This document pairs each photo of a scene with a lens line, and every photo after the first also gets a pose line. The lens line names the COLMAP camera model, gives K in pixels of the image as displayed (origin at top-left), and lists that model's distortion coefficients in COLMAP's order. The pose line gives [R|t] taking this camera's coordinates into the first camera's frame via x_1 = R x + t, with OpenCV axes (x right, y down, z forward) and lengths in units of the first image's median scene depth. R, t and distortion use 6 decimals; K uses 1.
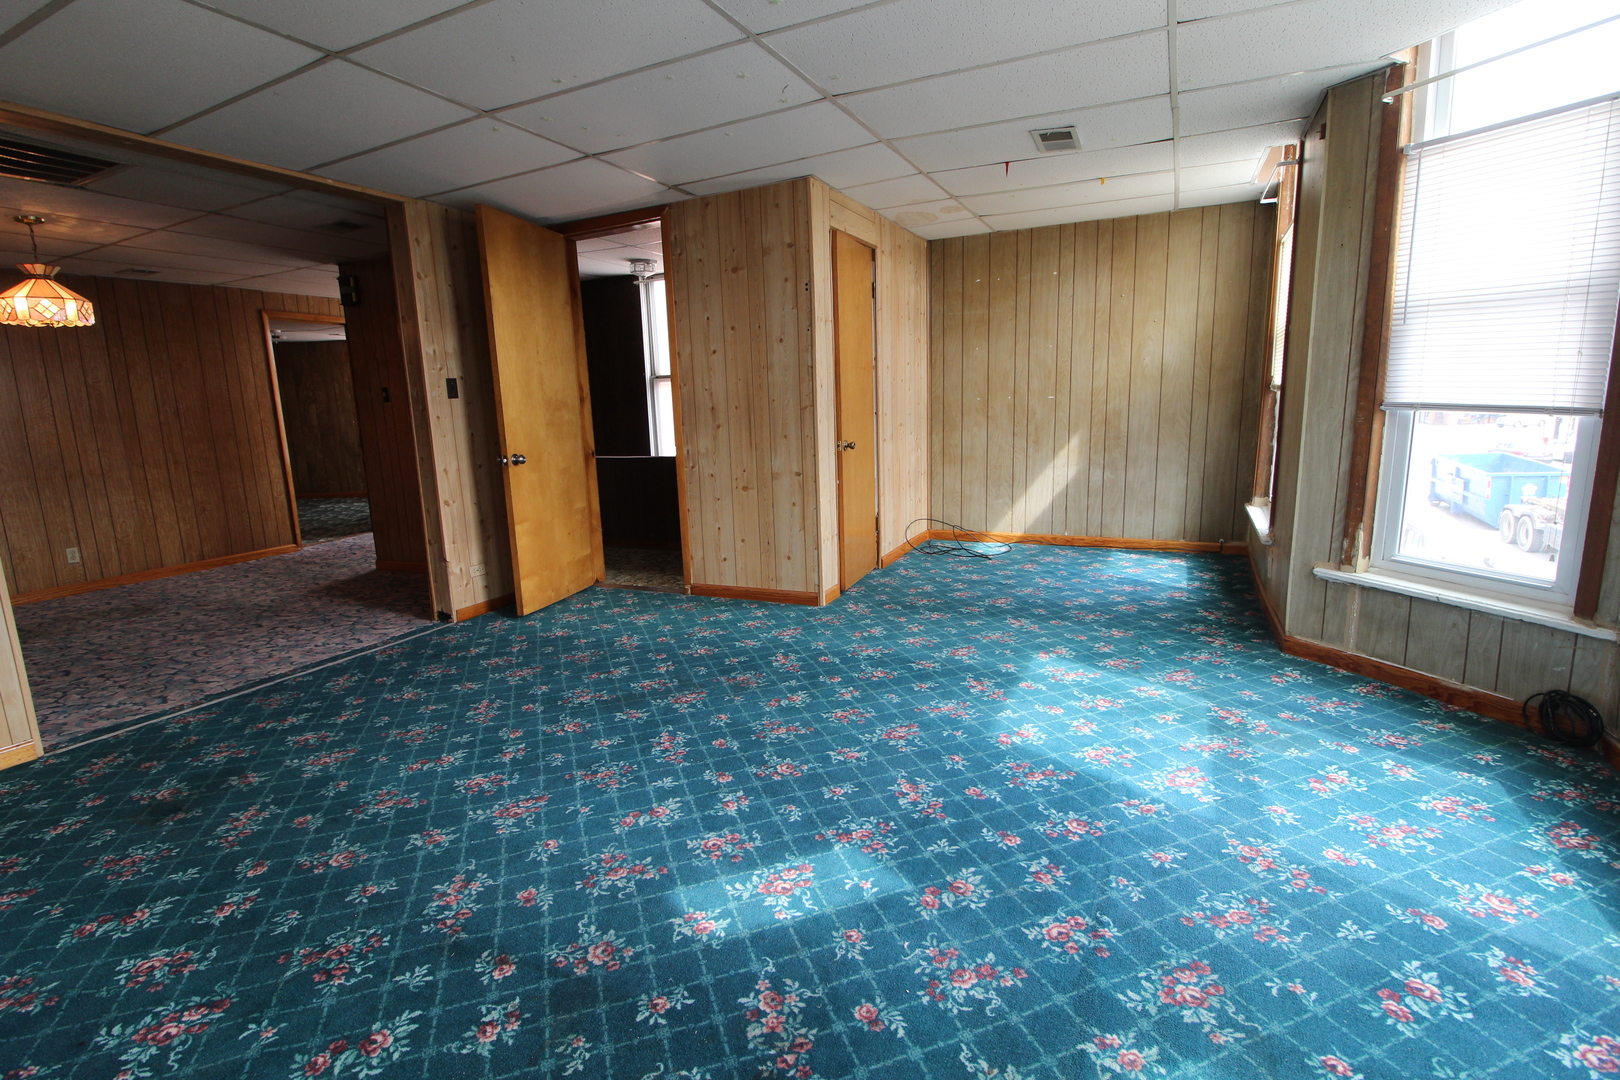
lens RADIAL K [[749.3, 0, 810.6], [0, 749.3, 536.5], [0, 0, 1]] dist [-0.012614, -0.006635]
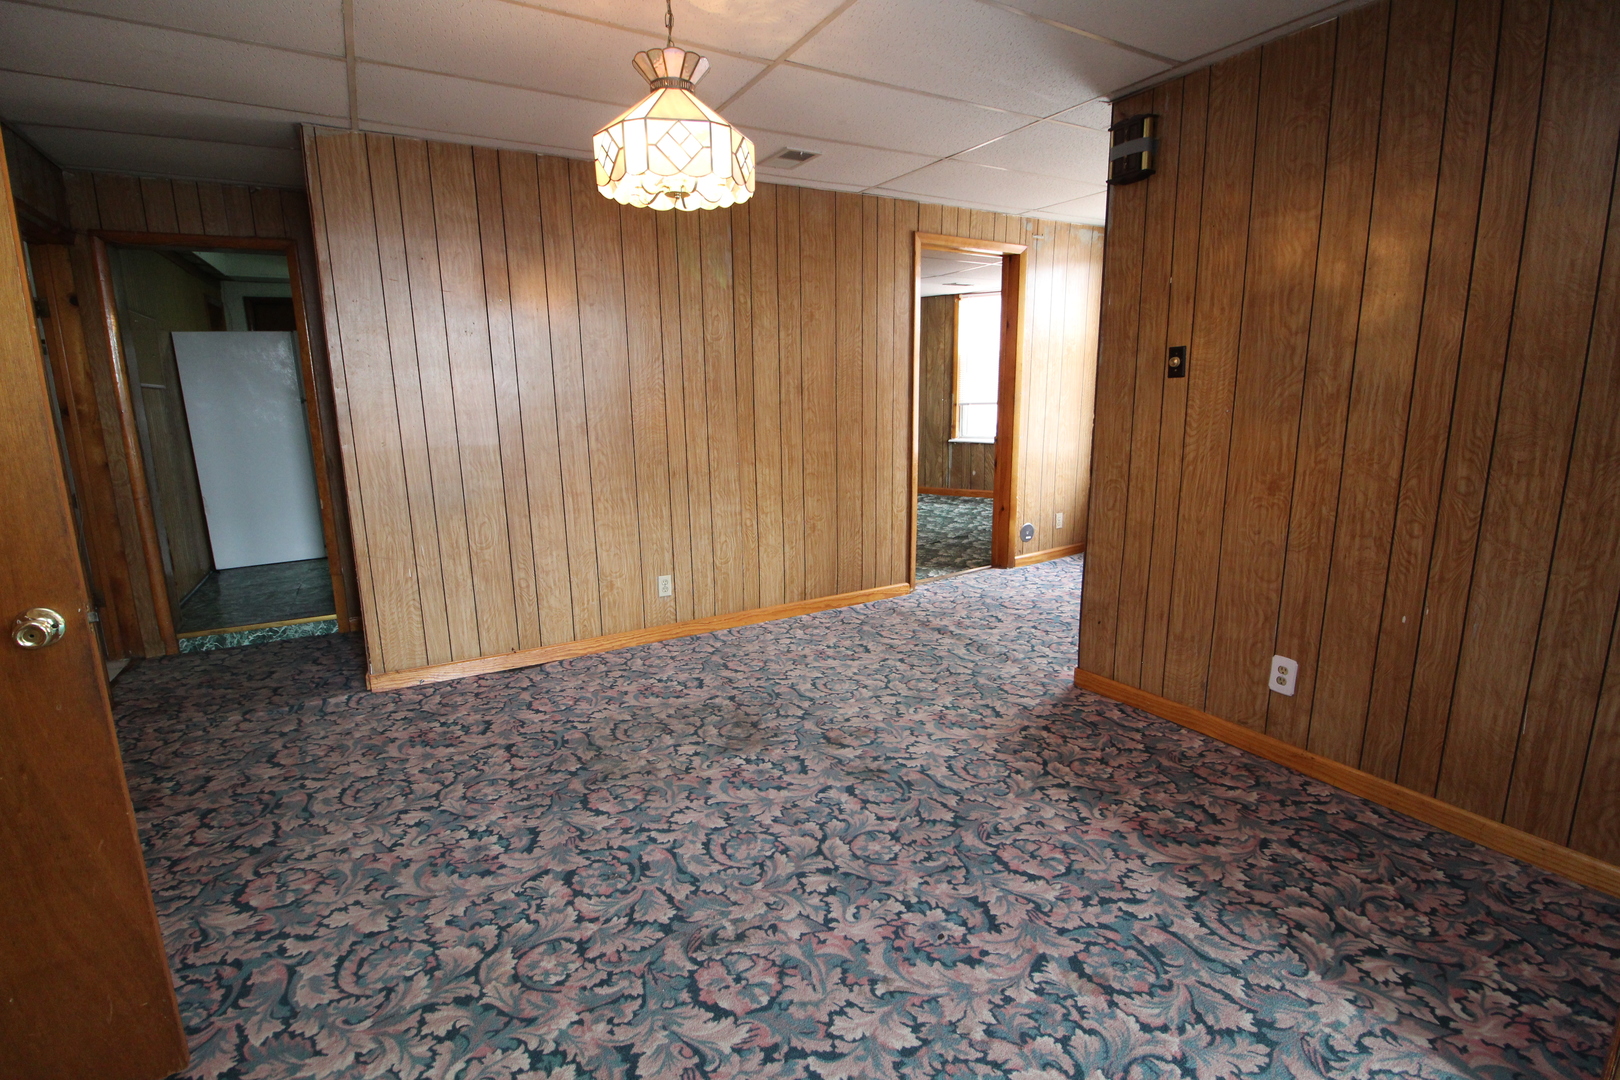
lens RADIAL K [[749.3, 0, 816.5], [0, 749.3, 534.7], [0, 0, 1]] dist [-0.012614, -0.006635]
pose [[0.828849, 0.130480, -0.544044, -0.489318], [-0.113751, 0.991415, 0.064475, -0.084529], [0.547786, 0.008446, 0.836576, 0.468332]]
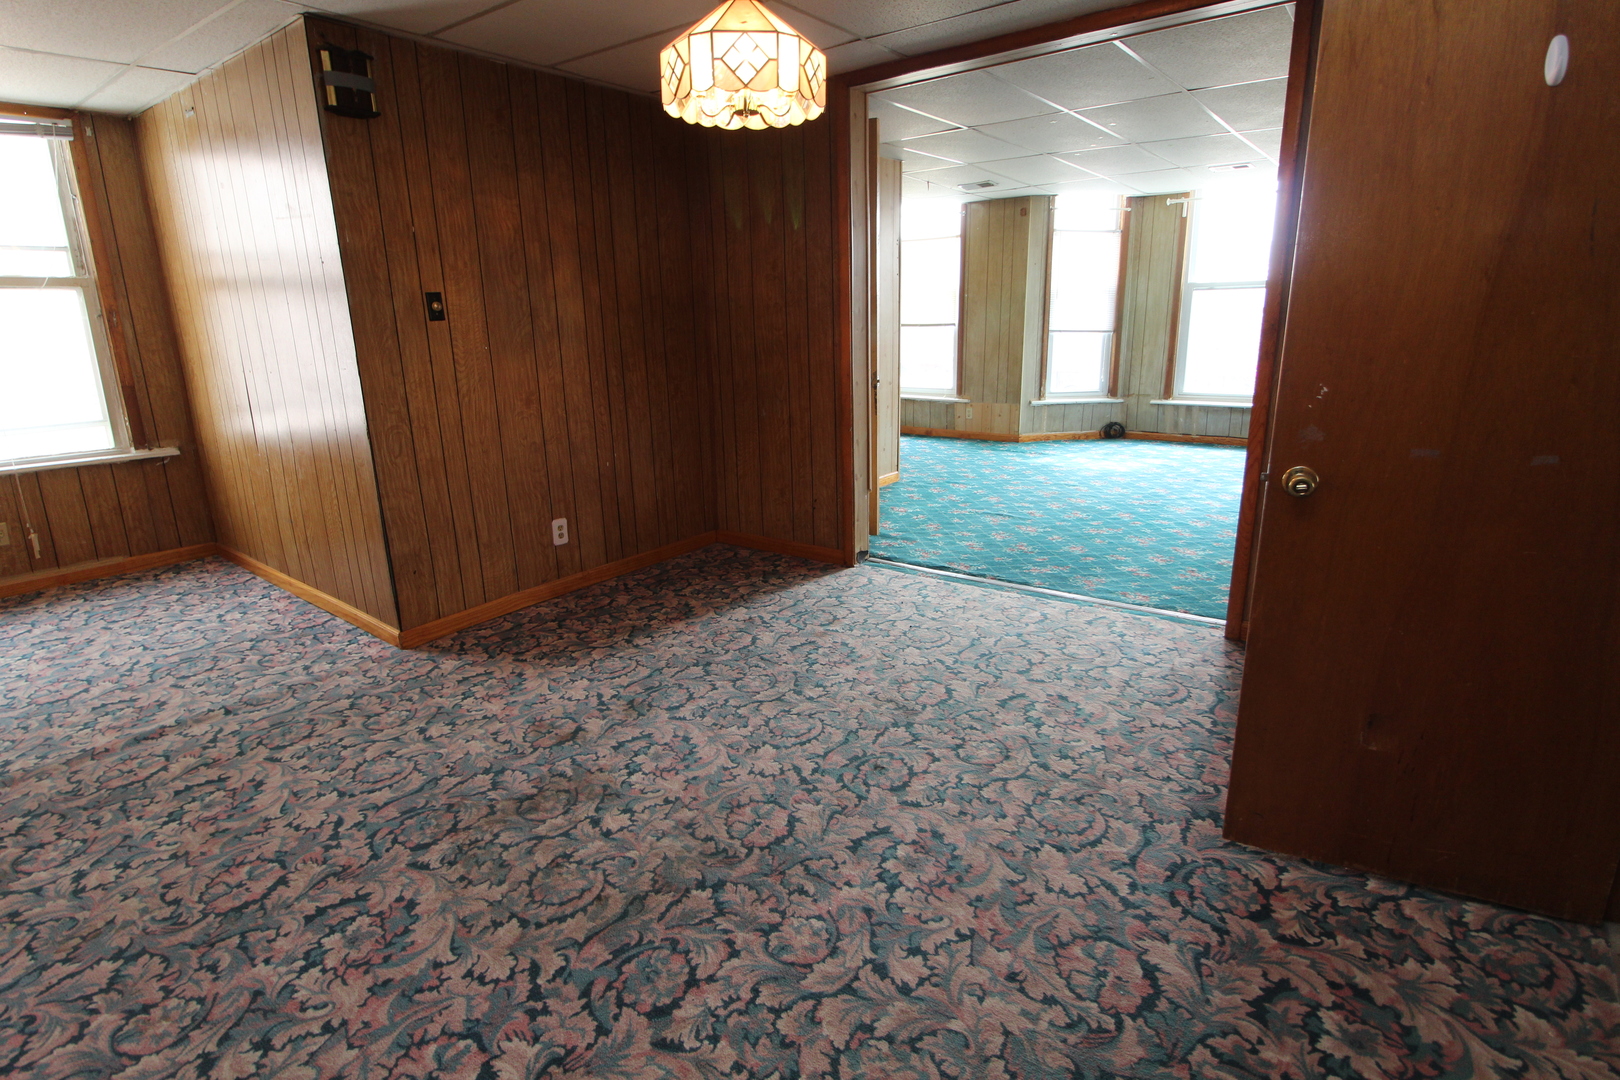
lens RADIAL K [[816.4, 0, 807.1], [0, 816.4, 526.9], [0, 0, 1]] dist [-0.002960, -0.004721]
pose [[0.199753, -0.213692, 0.956261, -1.125919], [0.188488, 0.966082, 0.176513, -0.091264], [-0.961546, 0.144985, 0.233257, 0.632758]]
